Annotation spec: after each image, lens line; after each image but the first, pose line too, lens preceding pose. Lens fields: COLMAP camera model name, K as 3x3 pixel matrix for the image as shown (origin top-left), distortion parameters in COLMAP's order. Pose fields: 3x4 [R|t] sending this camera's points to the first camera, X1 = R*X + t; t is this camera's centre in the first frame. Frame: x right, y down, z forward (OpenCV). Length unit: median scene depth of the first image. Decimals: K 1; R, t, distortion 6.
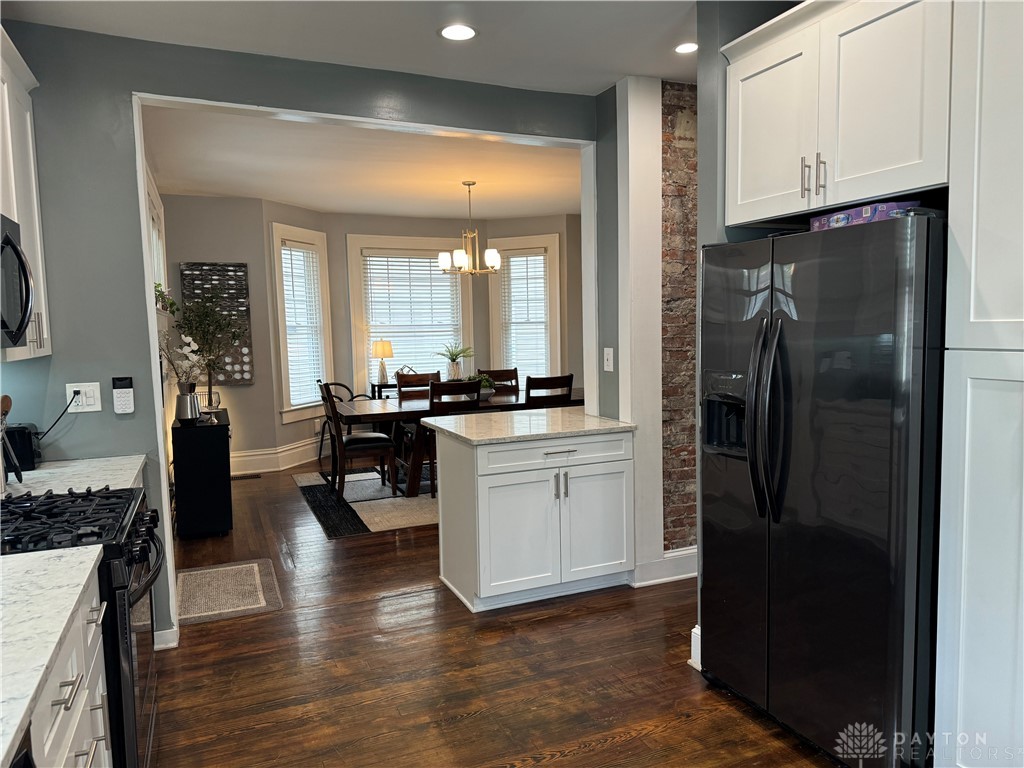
lens RADIAL K [[721.5, 0, 518.7], [0, 721.5, 391.4], [0, 0, 1]] dist [0.040989, -0.043506]
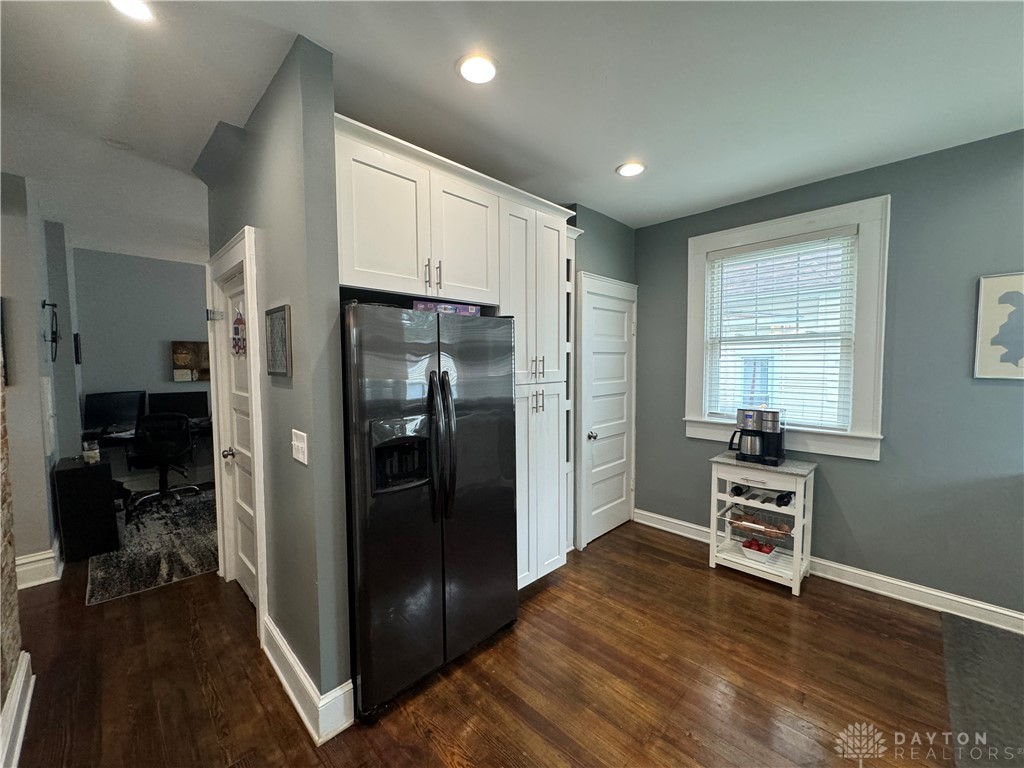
lens RADIAL K [[409.0, 0, 512.0], [0, 409.0, 383.3], [0, 0, 1]] dist [0.001480, 0.000785]
pose [[-0.365288, -0.027903, 0.930476, -0.265280], [0.102985, 0.992204, 0.070185, -0.076253], [-0.925180, 0.121463, -0.359566, 0.740444]]
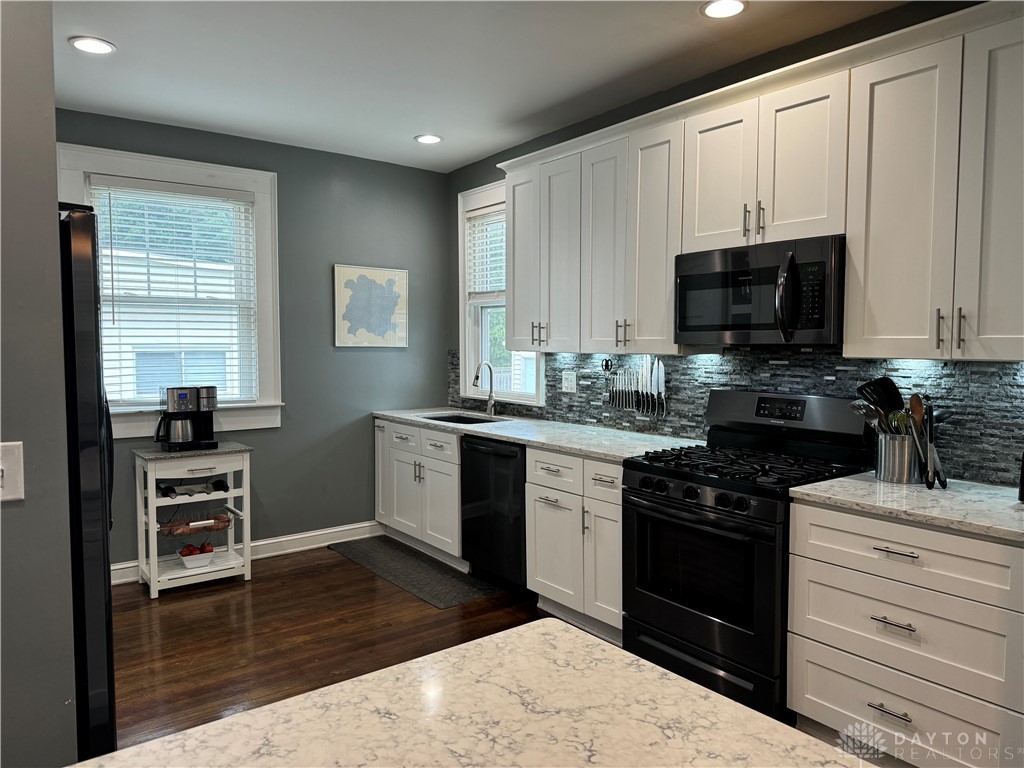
lens RADIAL K [[721.5, 0, 508.0], [0, 721.5, 380.5], [0, 0, 1]] dist [0.040989, -0.043506]
pose [[-0.973279, 0.027923, -0.227922, 0.044748], [-0.006278, 0.988973, 0.147966, -0.105614], [0.229541, 0.145443, -0.962371, 1.236994]]
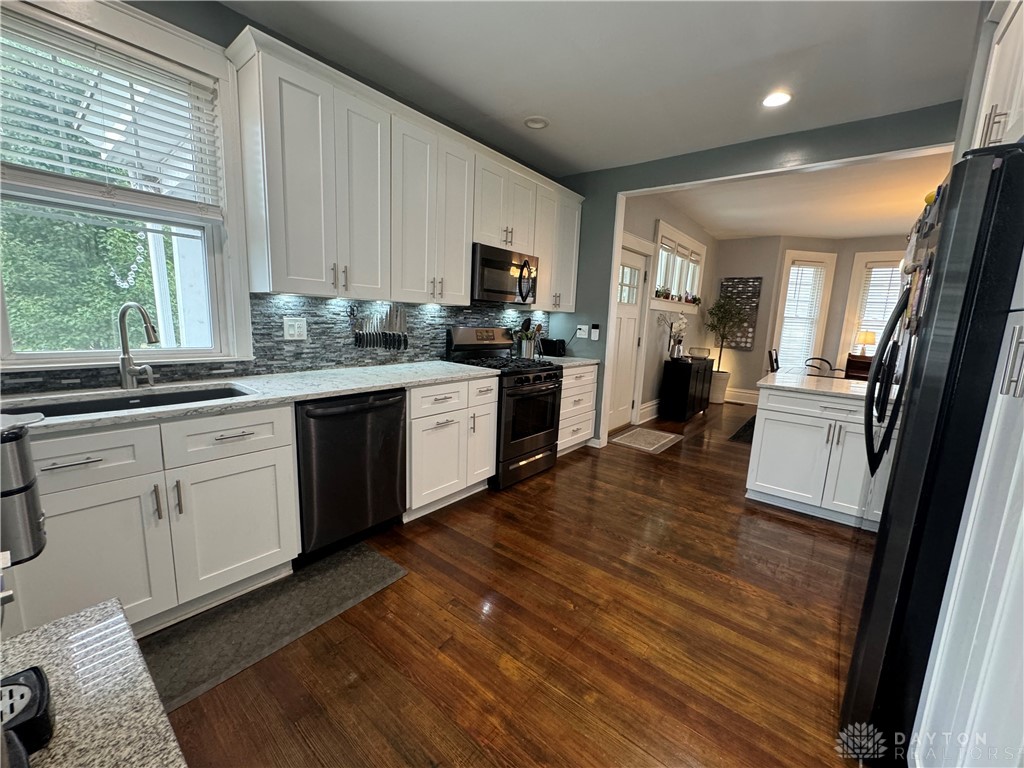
lens RADIAL K [[409.0, 0, 513.6], [0, 409.0, 386.7], [0, 0, 1]] dist [0.001480, 0.000785]
pose [[0.462454, 0.191074, -0.865810, 0.402285], [-0.135444, 0.980266, 0.143989, 0.019066], [0.876237, 0.050681, 0.479208, 0.139873]]
